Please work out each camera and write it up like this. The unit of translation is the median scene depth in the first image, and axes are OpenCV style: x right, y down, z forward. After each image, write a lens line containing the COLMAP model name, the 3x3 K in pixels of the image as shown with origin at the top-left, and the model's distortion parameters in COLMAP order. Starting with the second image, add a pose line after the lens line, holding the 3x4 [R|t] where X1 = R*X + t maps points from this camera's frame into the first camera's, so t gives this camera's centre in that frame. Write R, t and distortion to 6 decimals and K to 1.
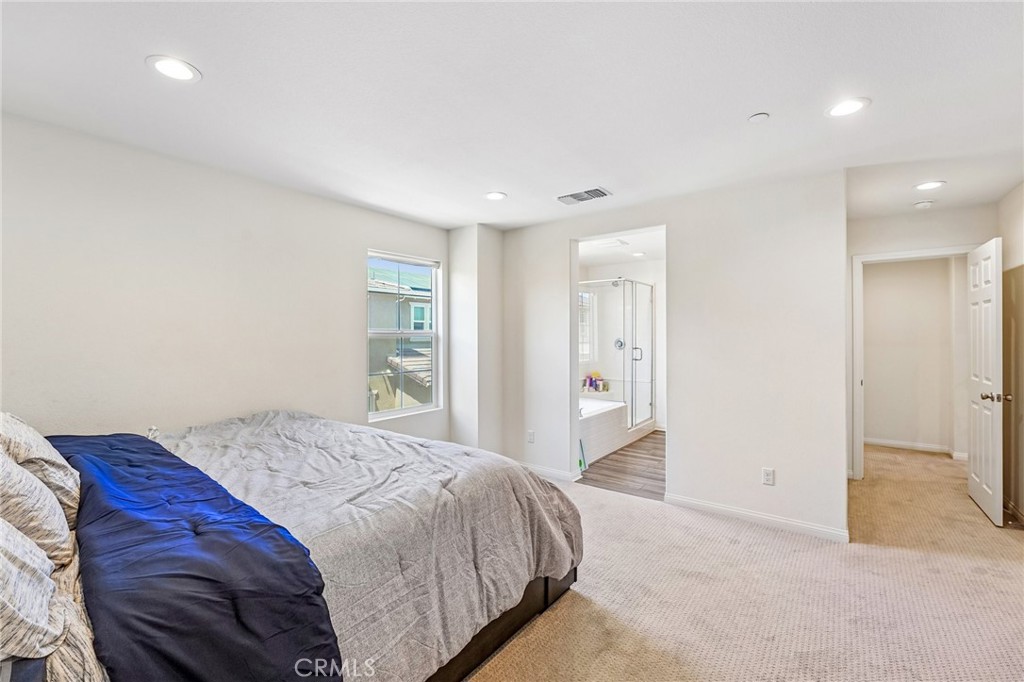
lens RADIAL K [[432.3, 0, 505.7], [0, 432.3, 336.6], [0, 0, 1]] dist [0.000881, -0.000087]
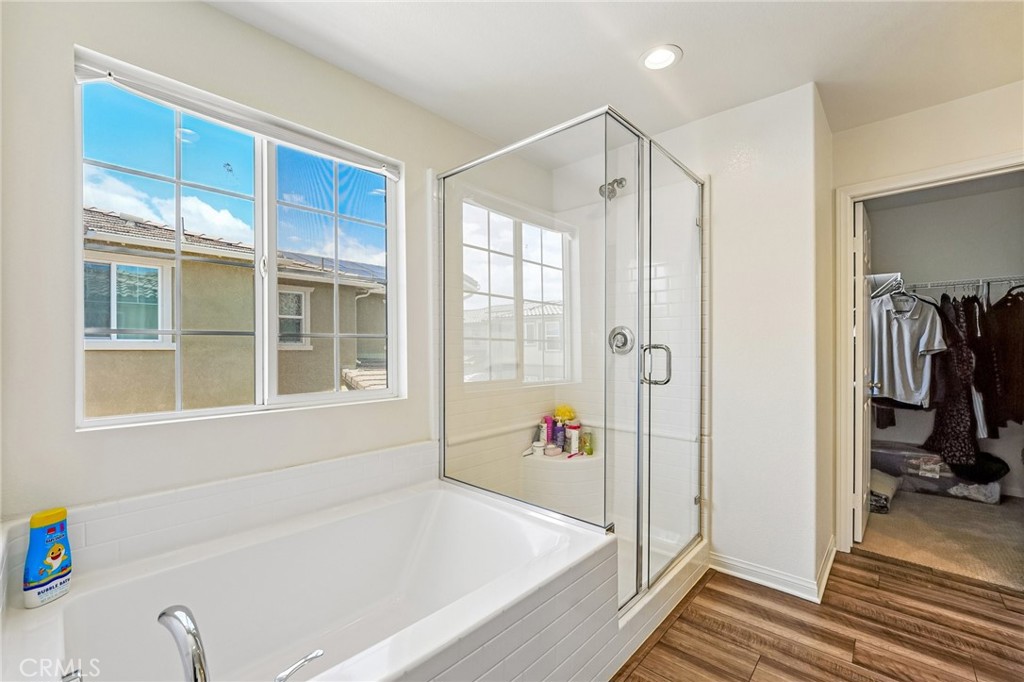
lens RADIAL K [[428.2, 0, 519.6], [0, 428.2, 348.2], [0, 0, 1]] dist [-0.002280, -0.000108]
pose [[0.997985, 0.000273, -0.063443, 0.193042], [-0.000268, 1.000000, 0.000084, 0.024222], [0.063443, -0.000067, 0.997985, 0.584776]]
